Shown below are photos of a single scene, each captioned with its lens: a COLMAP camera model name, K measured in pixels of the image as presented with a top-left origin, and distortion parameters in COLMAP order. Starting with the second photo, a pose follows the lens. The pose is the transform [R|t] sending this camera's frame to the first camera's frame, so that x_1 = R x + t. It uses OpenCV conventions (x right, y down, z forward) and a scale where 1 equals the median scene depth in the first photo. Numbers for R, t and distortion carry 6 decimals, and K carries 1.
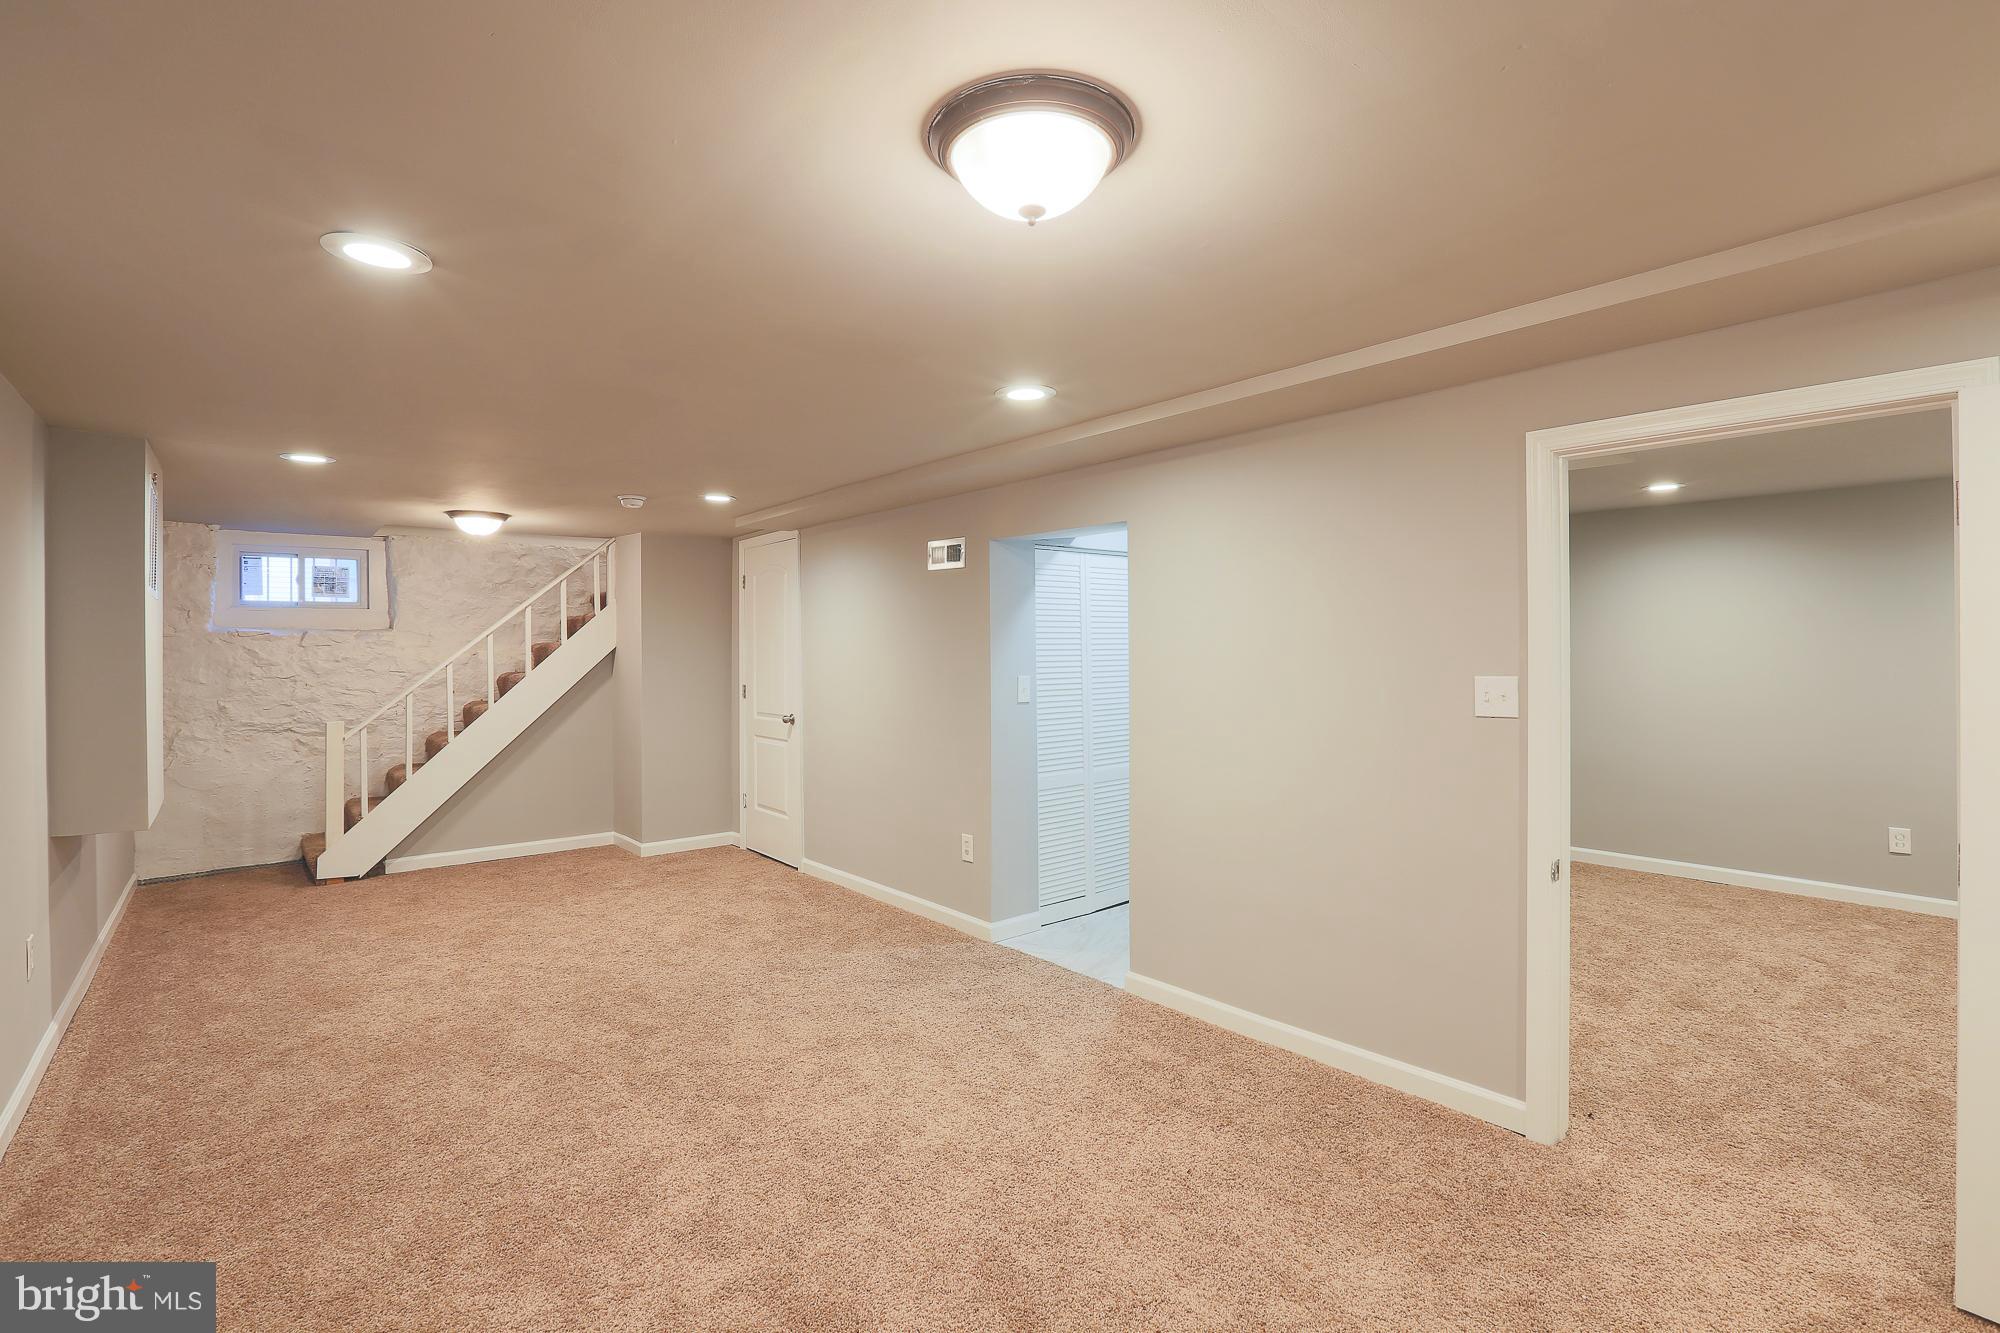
lens RADIAL K [[942.4, 0, 996.9], [0, 942.4, 649.2], [0, 0, 1]] dist [-0.026084, 0.007197]
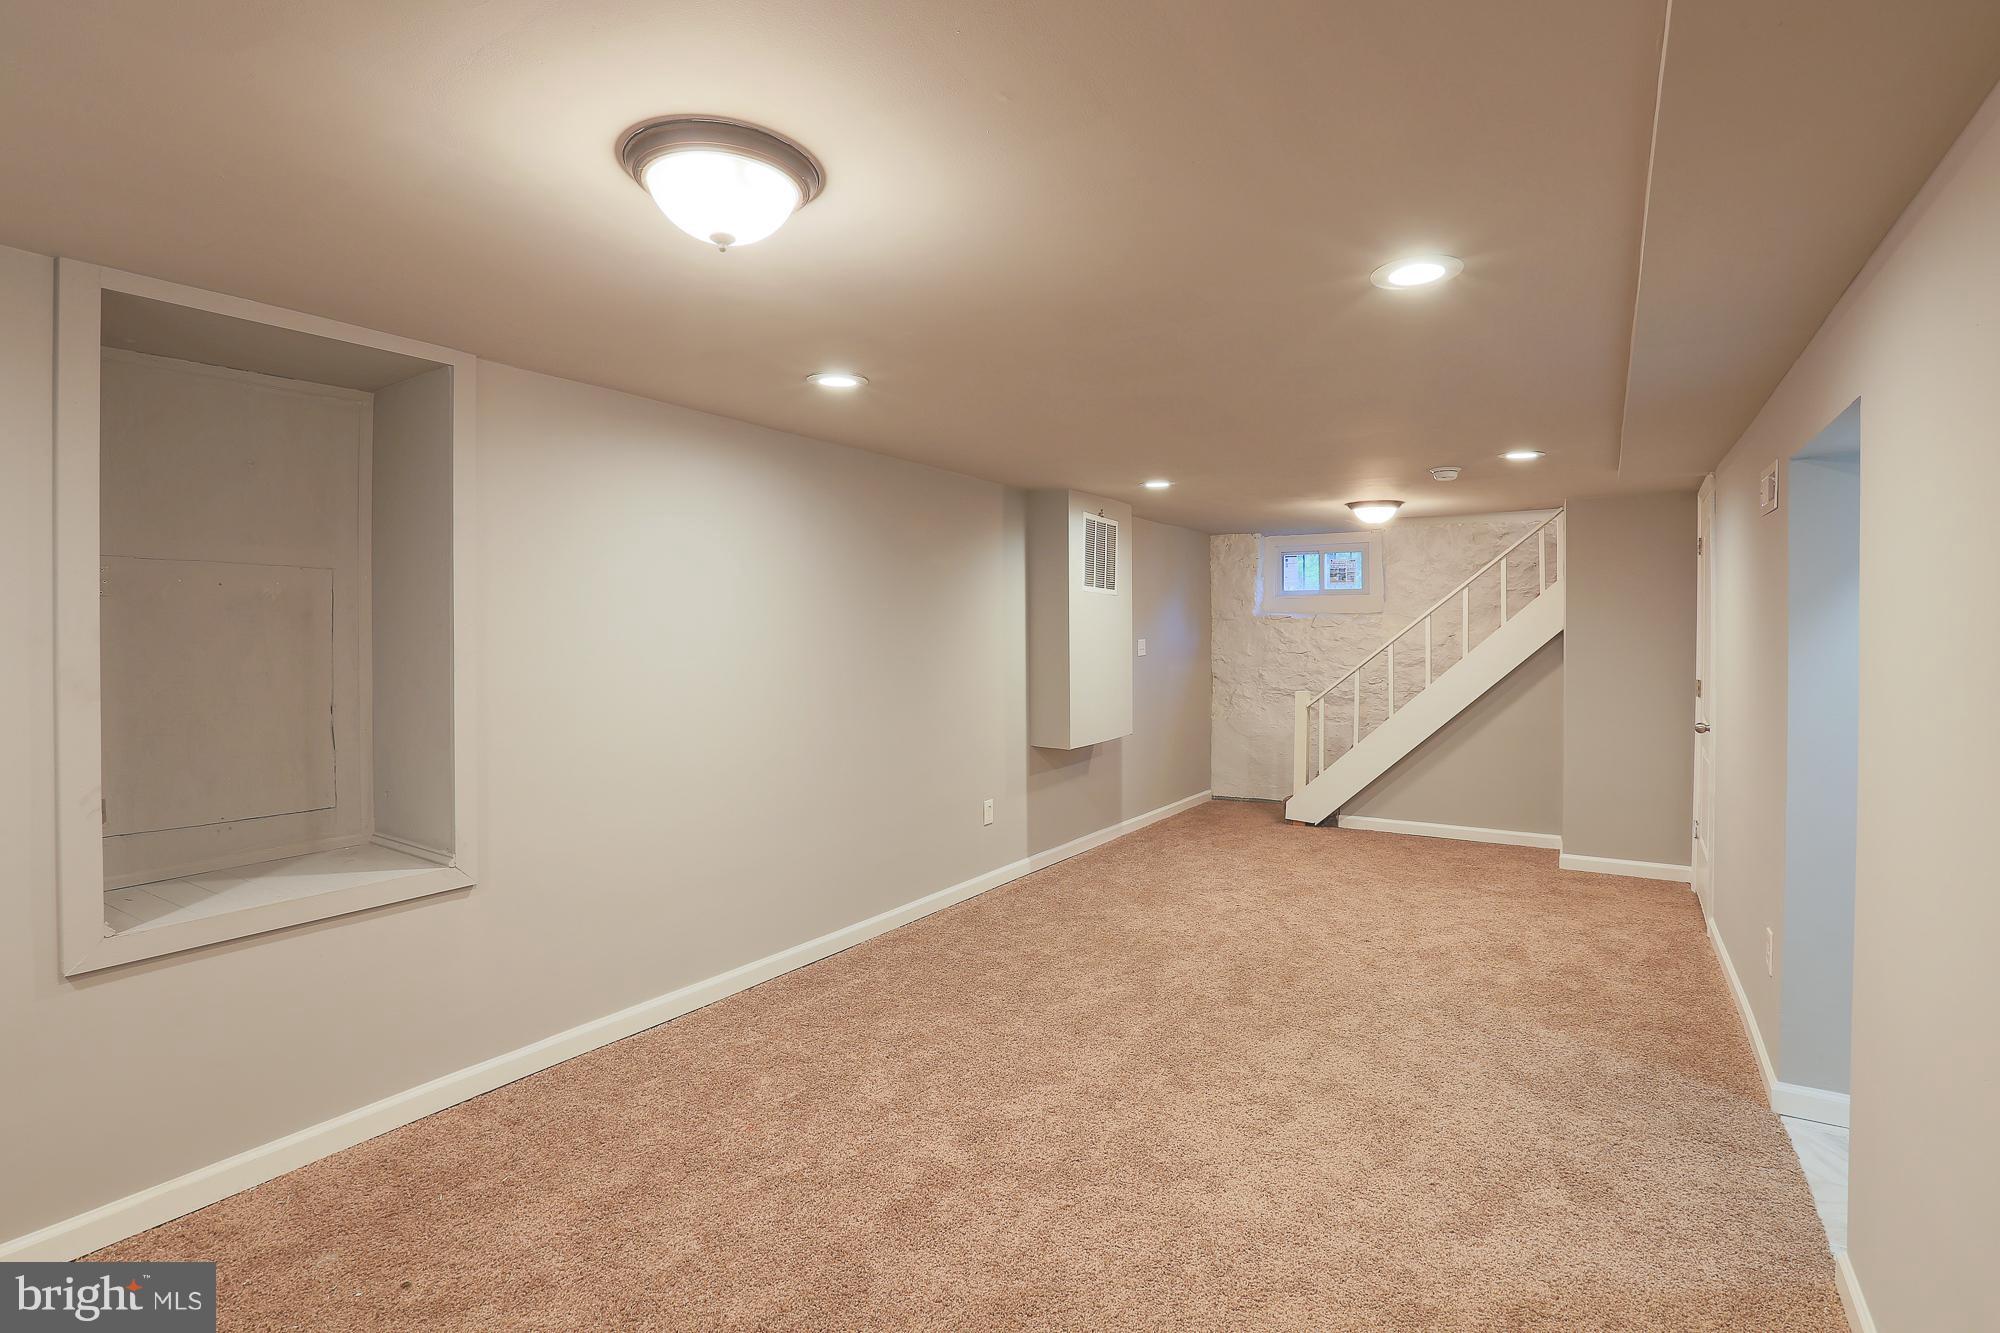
lens RADIAL K [[942.4, 0, 1003.6], [0, 942.4, 656.5], [0, 0, 1]] dist [-0.026084, 0.007197]
pose [[0.320376, 0.033439, -0.946700, 0.323431], [-0.005215, 0.999424, 0.033536, -0.004814], [0.947276, -0.005807, 0.320366, 0.263719]]
